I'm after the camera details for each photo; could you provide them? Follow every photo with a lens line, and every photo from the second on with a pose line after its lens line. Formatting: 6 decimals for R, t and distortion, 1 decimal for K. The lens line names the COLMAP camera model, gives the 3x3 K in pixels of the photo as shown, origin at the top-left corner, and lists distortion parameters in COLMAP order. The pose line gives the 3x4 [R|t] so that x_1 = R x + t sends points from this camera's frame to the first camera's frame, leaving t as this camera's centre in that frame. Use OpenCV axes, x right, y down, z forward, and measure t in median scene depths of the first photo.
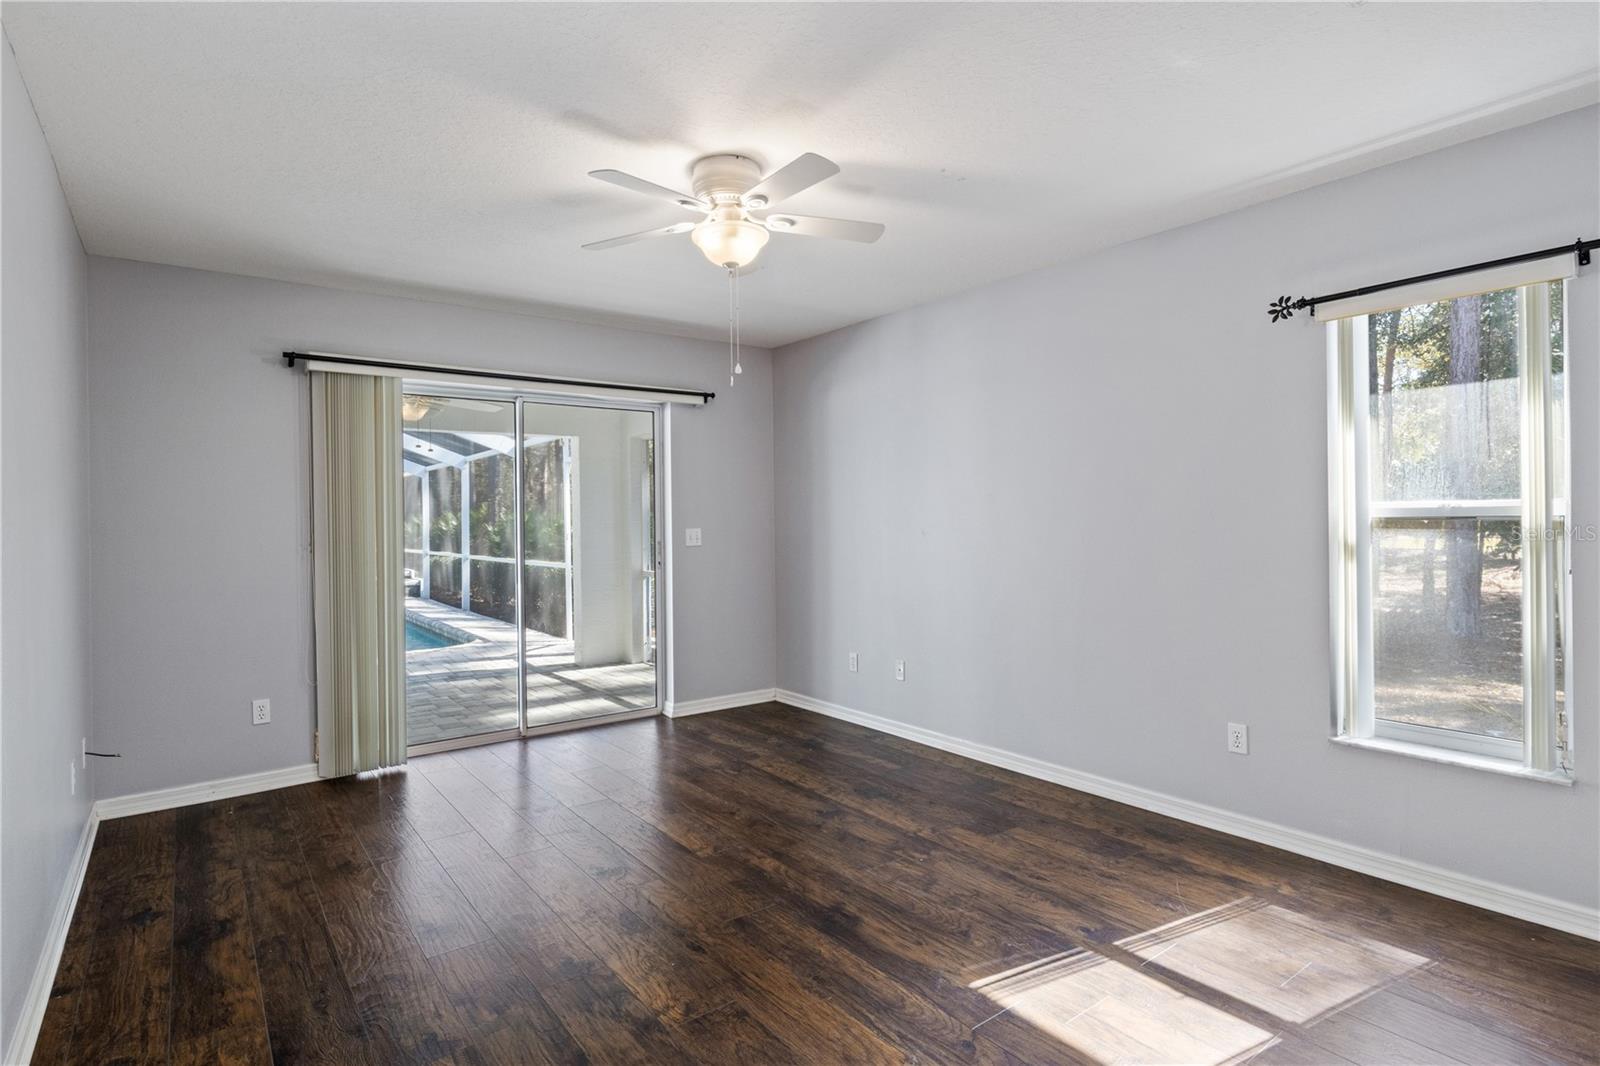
lens RADIAL K [[796.8, 0, 805.8], [0, 796.8, 518.2], [0, 0, 1]] dist [-0.004865, -0.000677]
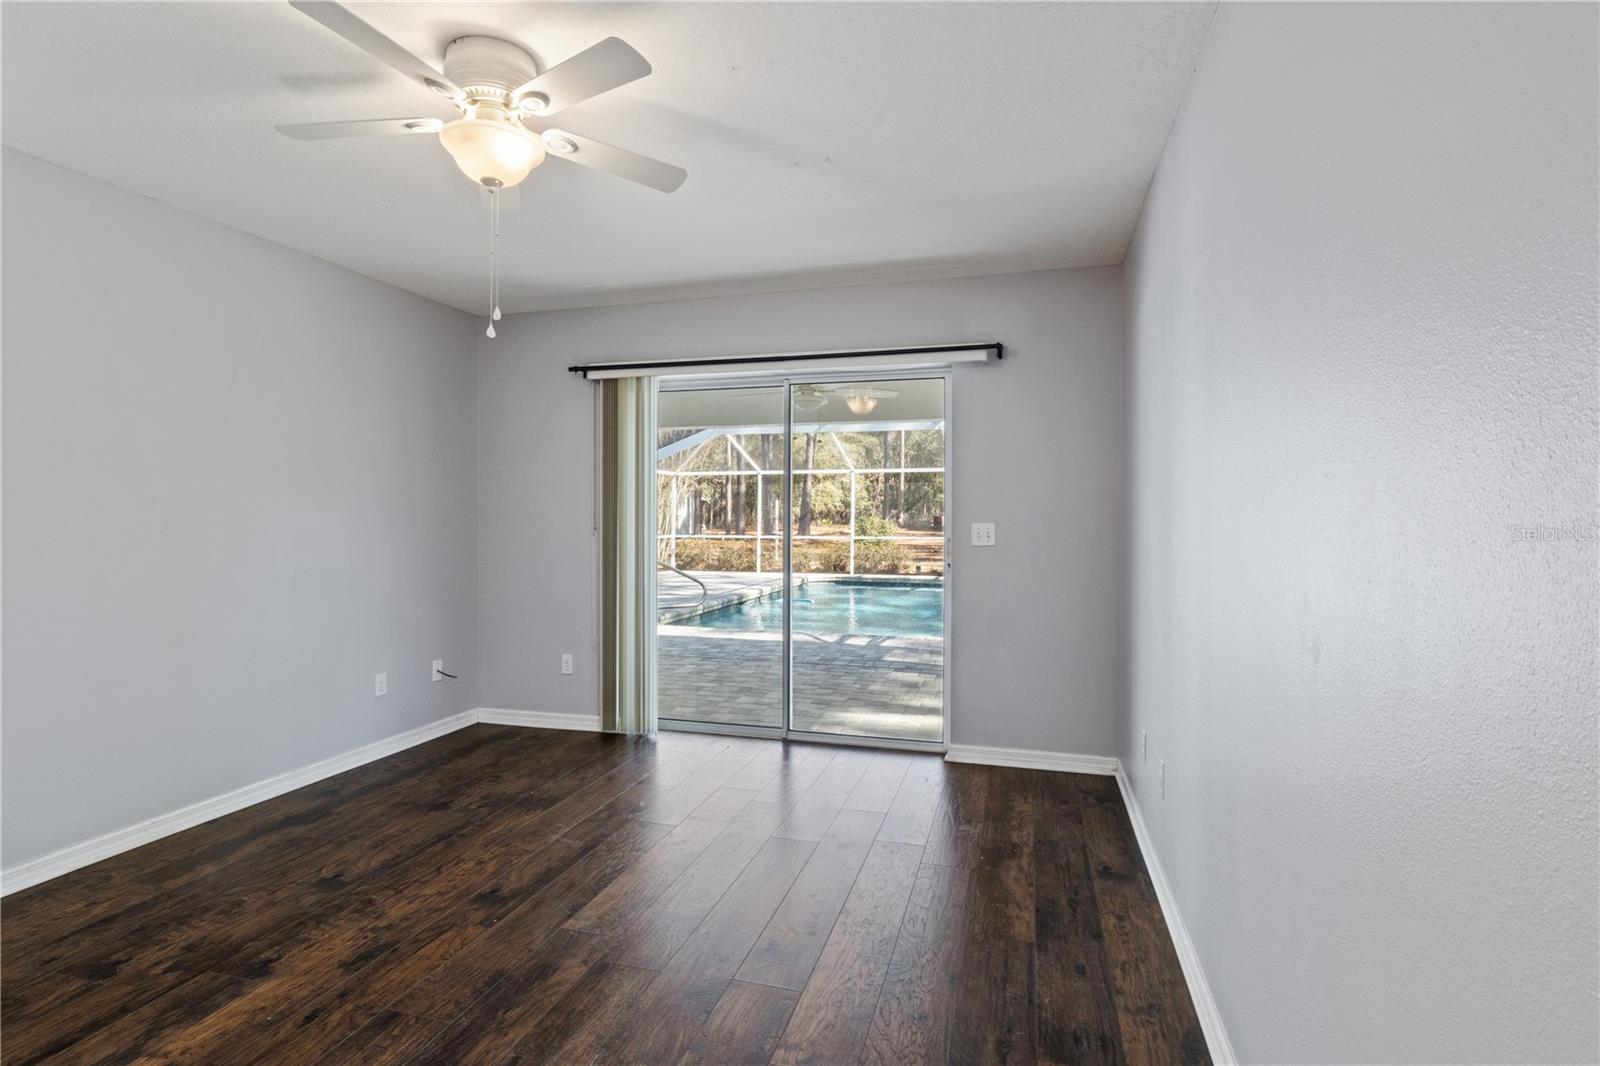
lens RADIAL K [[796.8, 0, 805.8], [0, 796.8, 518.2], [0, 0, 1]] dist [-0.004865, -0.000677]
pose [[0.602501, 0.016914, -0.797939, 0.551413], [-0.008110, 0.999854, 0.015071, -0.002967], [0.798077, -0.002609, 0.602550, 0.599378]]
